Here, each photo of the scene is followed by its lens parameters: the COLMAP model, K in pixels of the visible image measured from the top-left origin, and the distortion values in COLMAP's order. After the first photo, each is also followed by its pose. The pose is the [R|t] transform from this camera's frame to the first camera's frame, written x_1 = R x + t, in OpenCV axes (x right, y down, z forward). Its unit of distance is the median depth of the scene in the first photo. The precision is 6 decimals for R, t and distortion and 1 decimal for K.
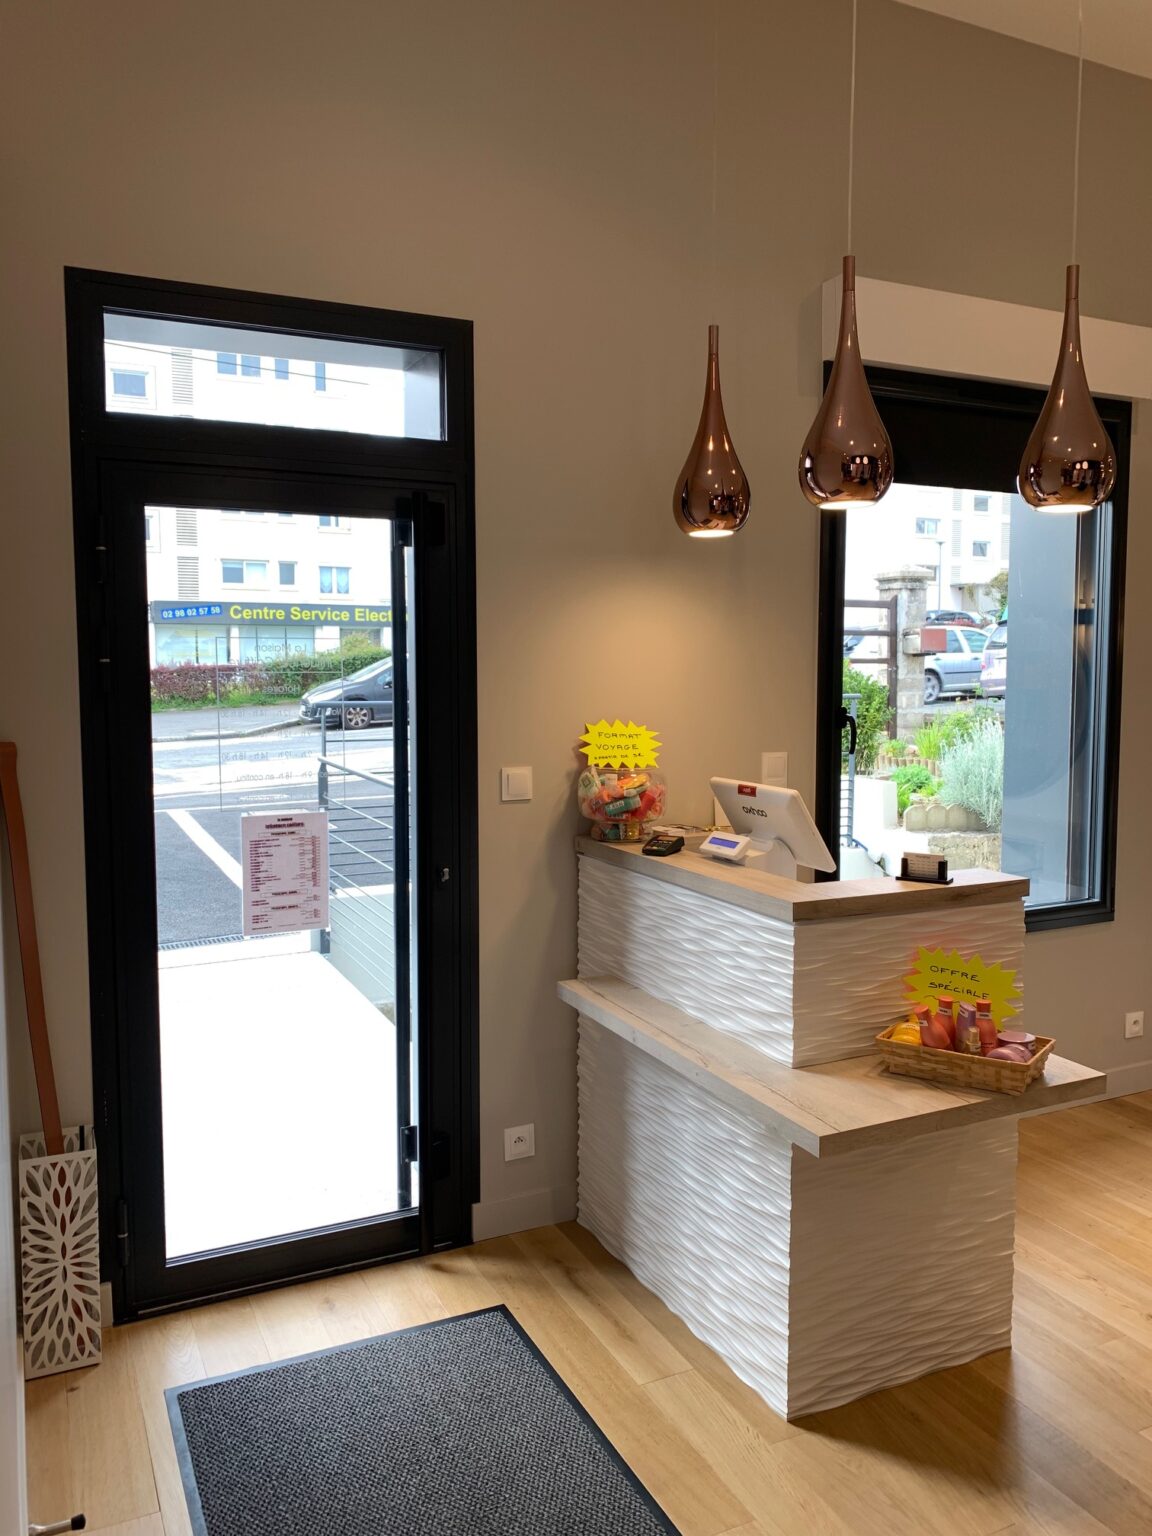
lens RADIAL K [[1156.6, 0, 580.4], [0, 1156.6, 768.4], [0, 0, 1]] dist [0.035458, -0.031583]
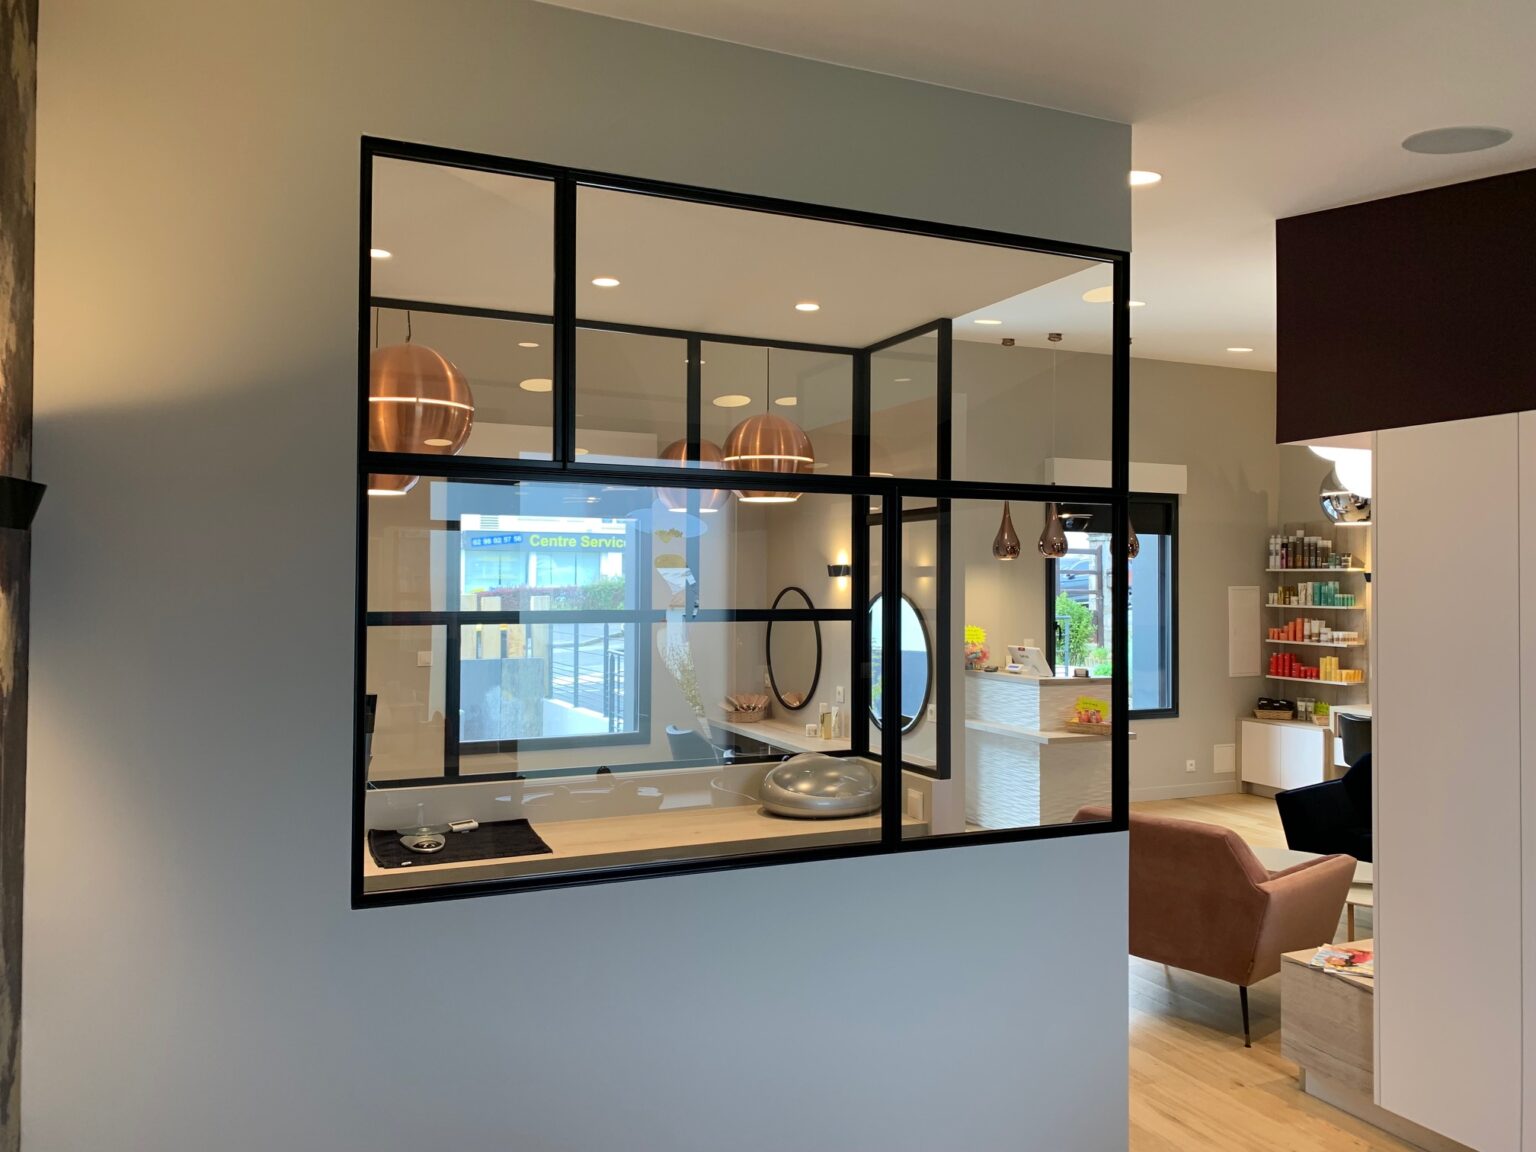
lens RADIAL K [[1156.6, 0, 808.1], [0, 1156.6, 561.6], [0, 0, 1]] dist [0.035458, -0.031583]
pose [[0.999971, 0.007566, -0.000779, -0.369897], [-0.007606, 0.994000, -0.109117, 0.116426], [-0.000052, 0.109120, 0.994029, -1.805781]]
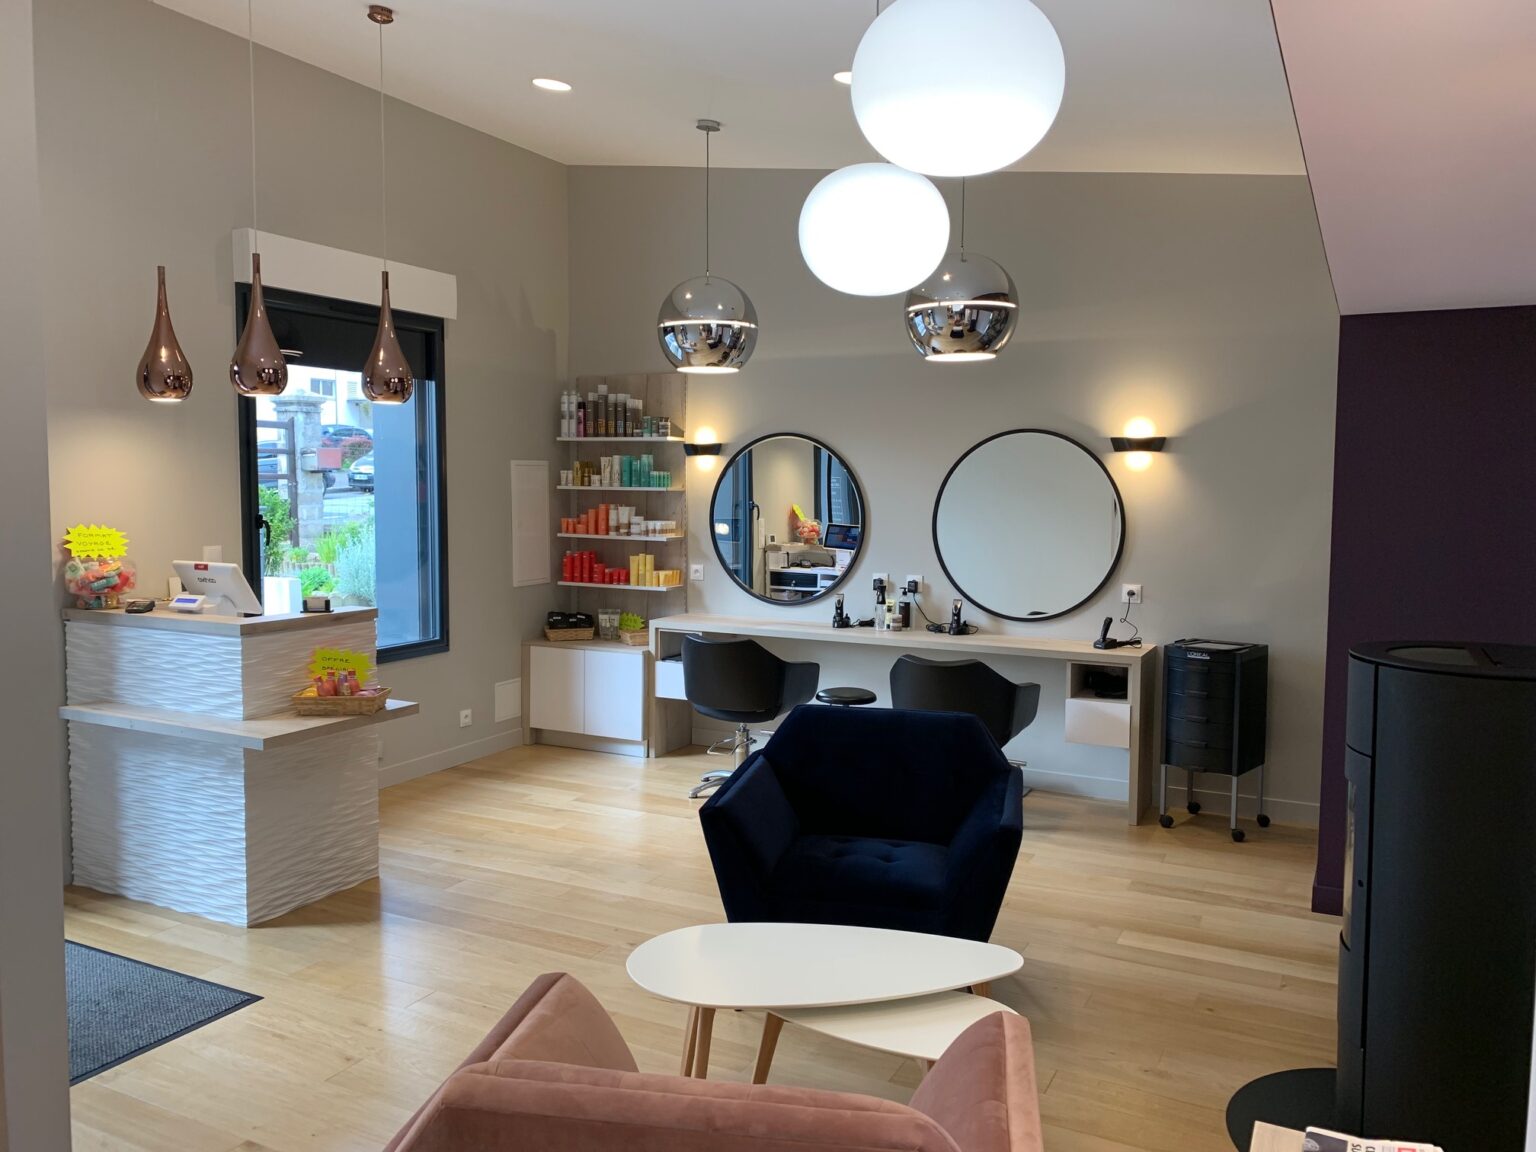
lens RADIAL K [[1156.6, 0, 742.4], [0, 1156.6, 553.1], [0, 0, 1]] dist [0.035458, -0.031583]
pose [[0.807406, -0.032221, 0.589116, -0.184327], [0.046585, 0.998872, -0.009215, 0.047320], [-0.588155, 0.034884, 0.807996, -0.679458]]
